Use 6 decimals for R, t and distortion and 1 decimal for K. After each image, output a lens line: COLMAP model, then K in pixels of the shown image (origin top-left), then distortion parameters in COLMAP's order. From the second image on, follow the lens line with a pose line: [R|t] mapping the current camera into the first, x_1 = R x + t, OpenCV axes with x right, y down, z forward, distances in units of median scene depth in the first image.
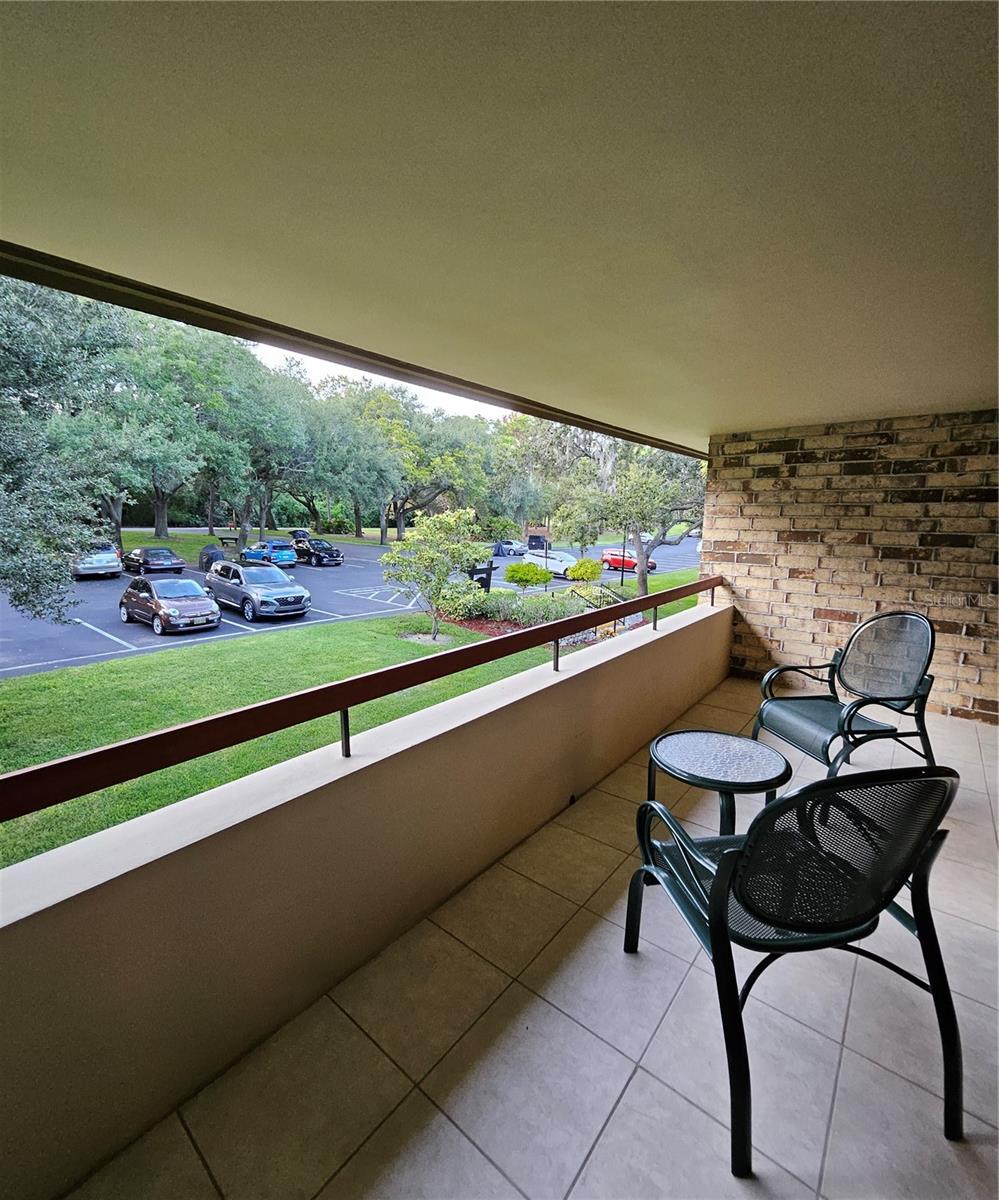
lens RADIAL K [[524.8, 0, 498.7], [0, 524.8, 598.5], [0, 0, 1]] dist [0.007263, -0.002342]
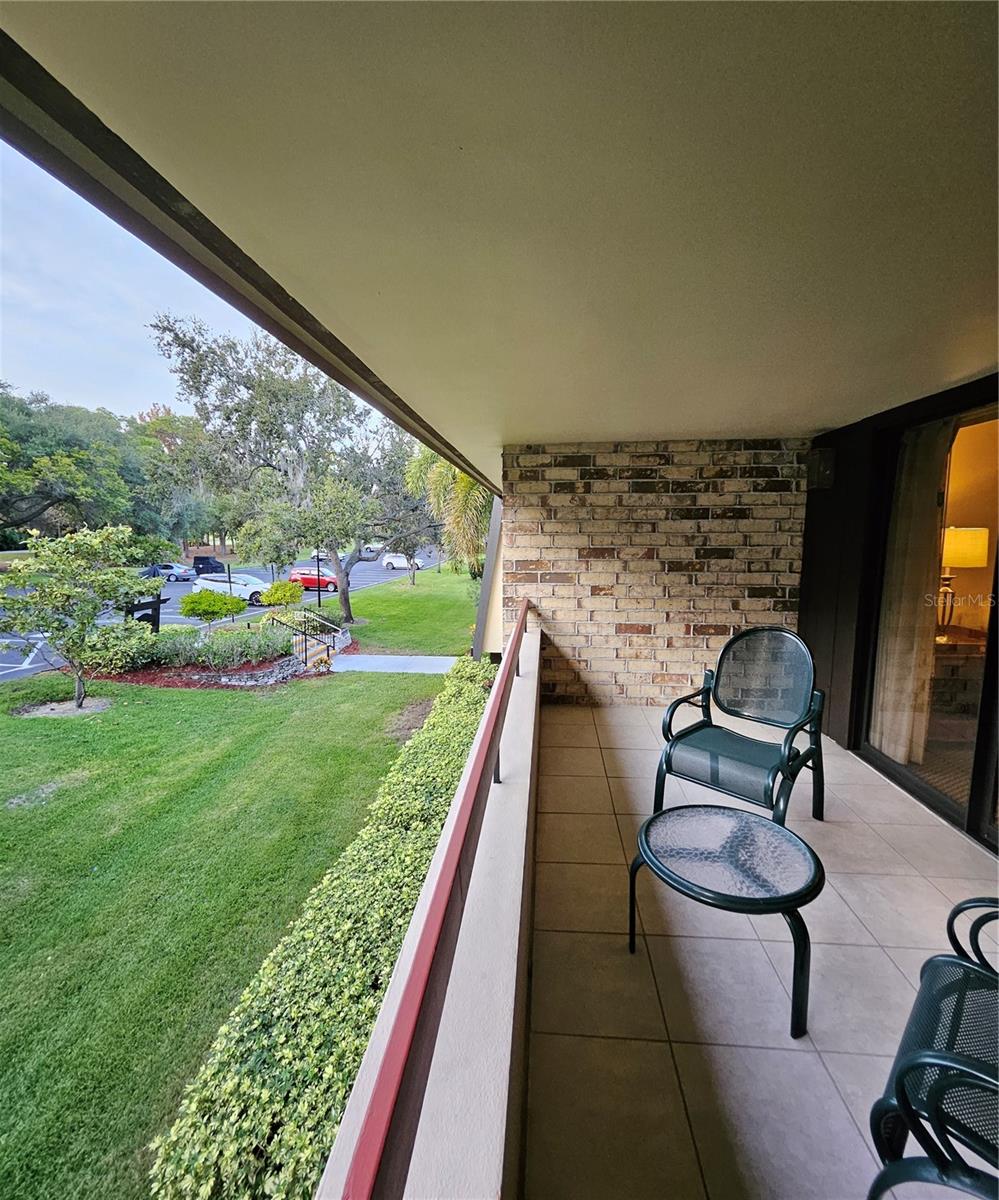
lens RADIAL K [[524.8, 0, 500.6], [0, 524.8, 601.7], [0, 0, 1]] dist [0.007263, -0.002342]
pose [[0.826963, -0.084844, 0.555818, -0.126443], [0.098134, 0.995156, 0.005901, -0.047713], [-0.553626, 0.049665, 0.831283, 0.265539]]
